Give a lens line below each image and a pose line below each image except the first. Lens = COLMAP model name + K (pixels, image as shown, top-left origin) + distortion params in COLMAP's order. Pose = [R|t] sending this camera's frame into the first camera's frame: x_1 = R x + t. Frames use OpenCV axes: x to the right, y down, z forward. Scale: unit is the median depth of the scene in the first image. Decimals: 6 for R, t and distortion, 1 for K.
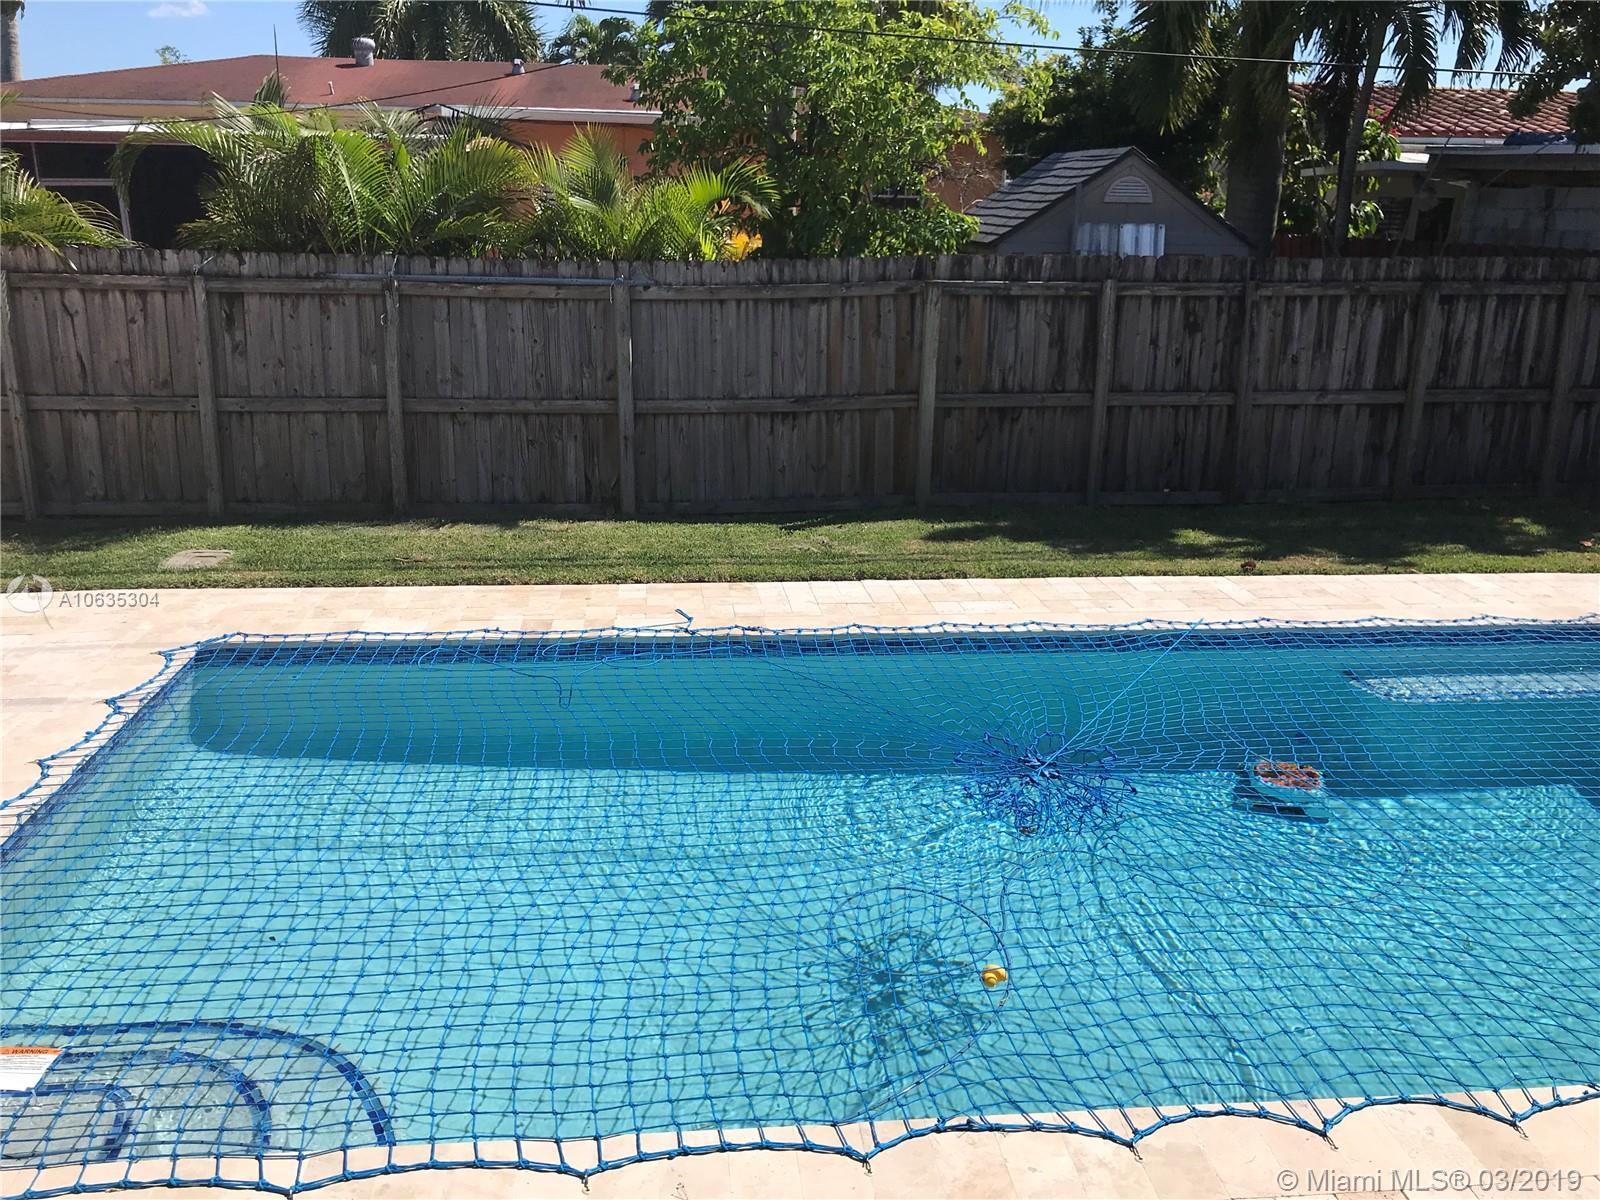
lens RADIAL K [[1303.0, 0, 800.0], [0, 1303.0, 600.0], [0, 0, 1]] dist [0.046567, 0.004232]
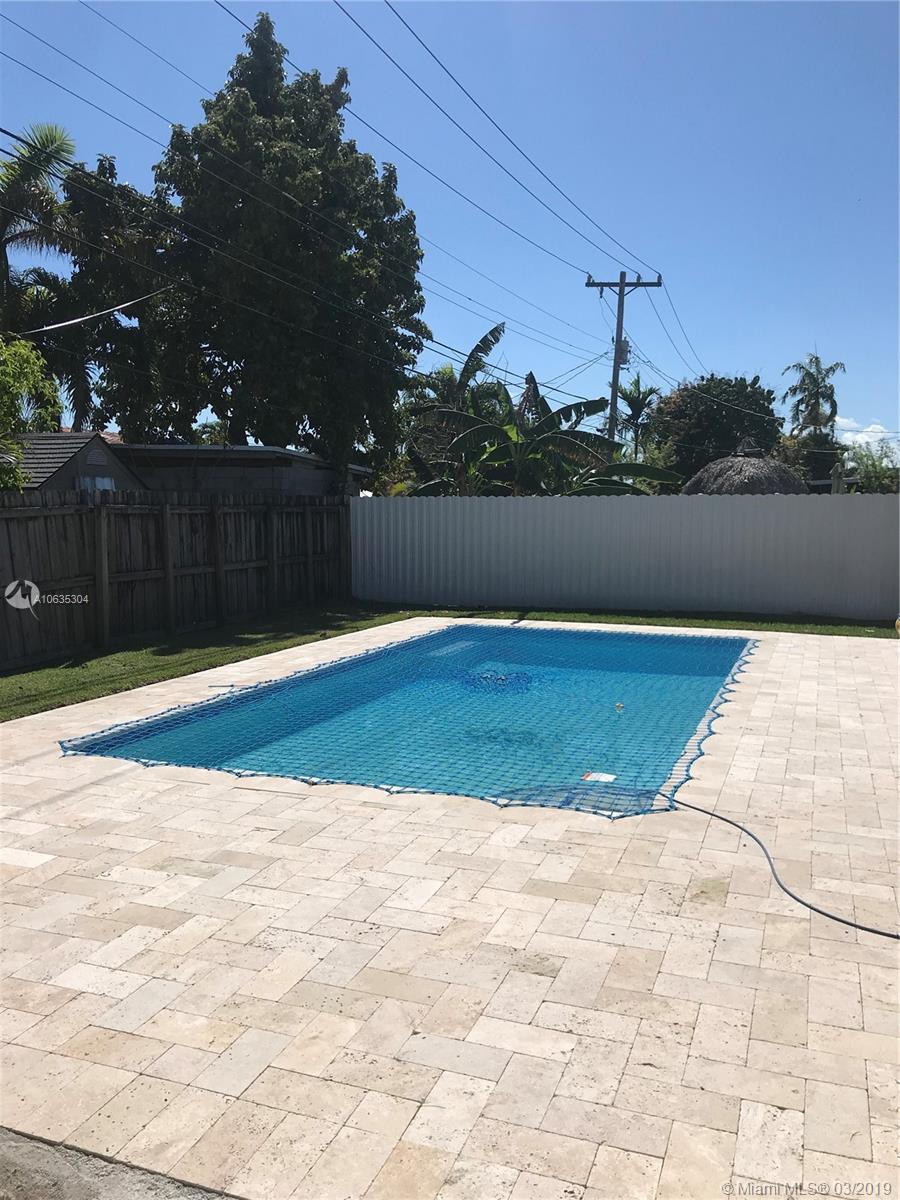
lens RADIAL K [[1000.9, 0, 450.0], [0, 1000.9, 600.0], [0, 0, 1]] dist [0.006892, 0.013511]
pose [[0.438981, -0.093381, 0.893631, -0.778599], [0.262563, 0.964503, -0.028193, 0.012771], [-0.859277, 0.247010, 0.447917, 0.116283]]
